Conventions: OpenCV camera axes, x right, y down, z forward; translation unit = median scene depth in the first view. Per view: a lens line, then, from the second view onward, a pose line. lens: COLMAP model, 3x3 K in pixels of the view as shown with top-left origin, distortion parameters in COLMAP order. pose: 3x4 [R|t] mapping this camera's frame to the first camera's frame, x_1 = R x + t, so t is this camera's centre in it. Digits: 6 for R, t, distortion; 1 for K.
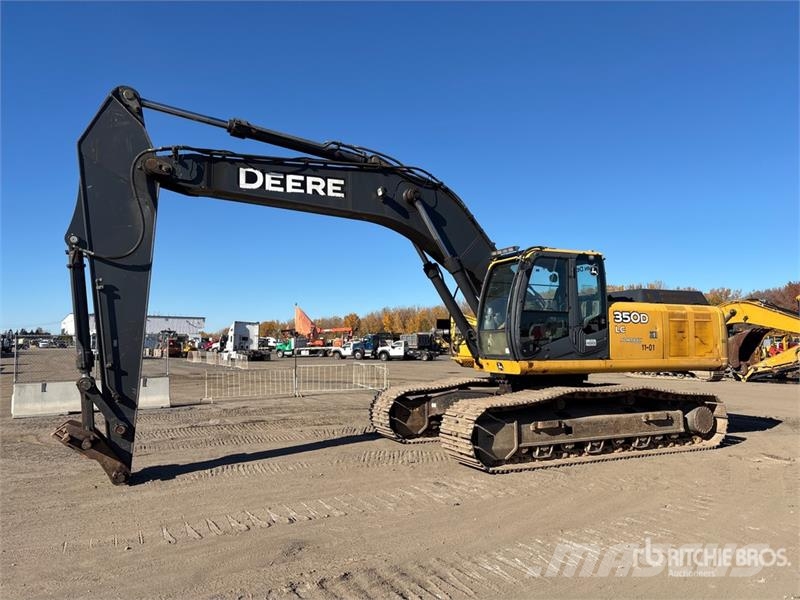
lens RADIAL K [[590.5, 0, 396.6], [0, 590.5, 297.8], [0, 0, 1]] dist [0.026907, 0.002261]
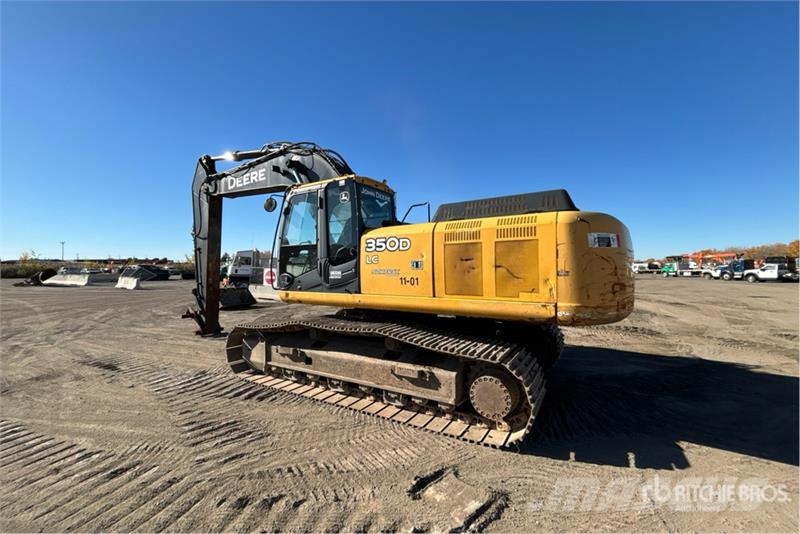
lens RADIAL K [[325.9, 0, 400.0], [0, 325.9, 267.0], [0, 0, 1]] dist [-0.000317, -0.000179]
pose [[0.557161, -0.008202, -0.830364, 0.818630], [0.071941, 0.996668, 0.038427, 0.050957], [0.827282, -0.081148, 0.555895, 0.805477]]
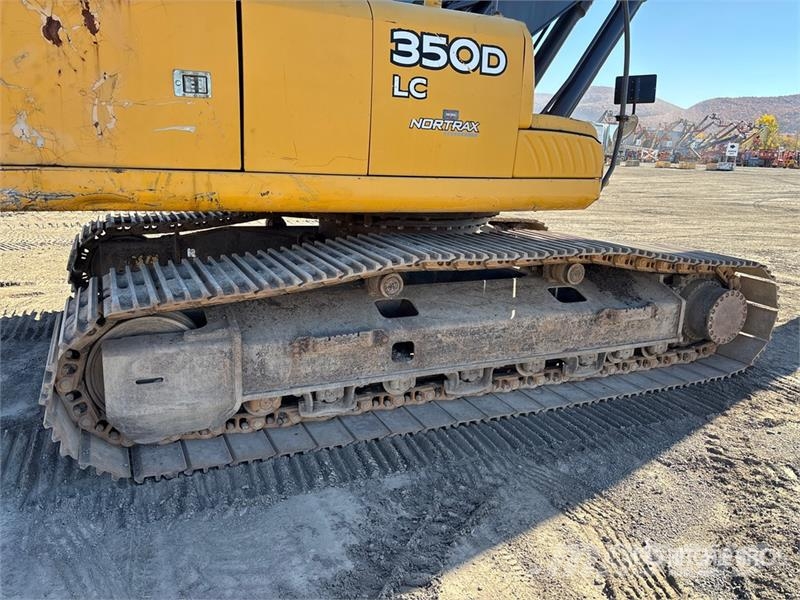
lens RADIAL K [[615.2, 0, 400.1], [0, 615.2, 290.6], [0, 0, 1]] dist [0.033255, -0.066735]
pose [[0.998945, 0.037690, 0.026243, 0.381746], [-0.043830, 0.953035, 0.299670, 0.061207], [-0.013716, -0.300504, 0.953682, 0.653461]]
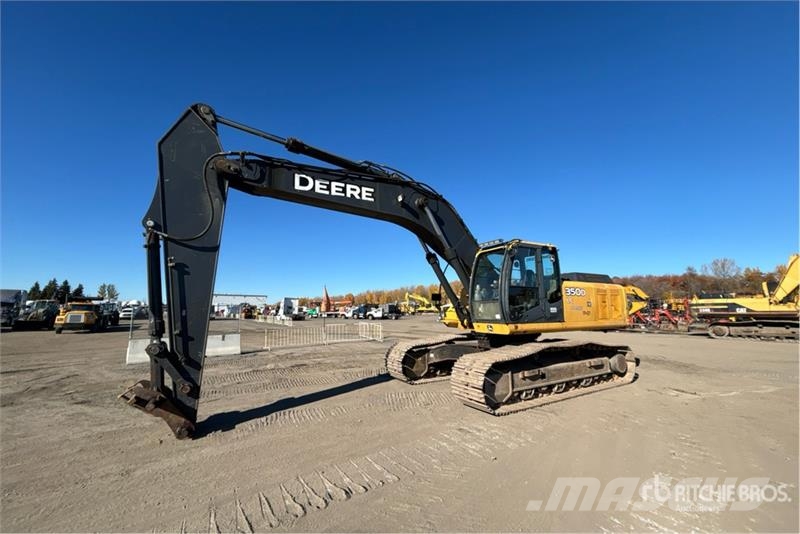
lens RADIAL K [[316.9, 0, 399.5], [0, 316.9, 268.7], [0, 0, 1]] dist [-0.000355, -0.000188]
pose [[0.996673, 0.005529, 0.081319, -0.089504], [-0.001336, 0.998671, -0.051529, 0.018421], [-0.081495, 0.051249, 0.995355, 0.294963]]
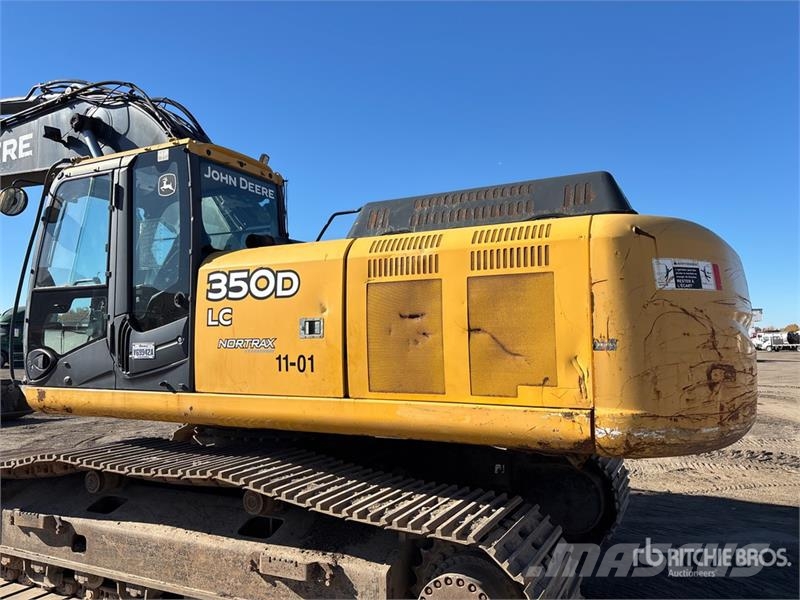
lens RADIAL K [[615.2, 0, 400.1], [0, 615.2, 290.6], [0, 0, 1]] dist [0.033255, -0.066735]
pose [[0.629542, -0.070253, -0.773784, 0.802807], [0.068128, 0.997059, -0.035096, 0.060799], [0.773974, -0.030622, 0.632477, 0.868944]]
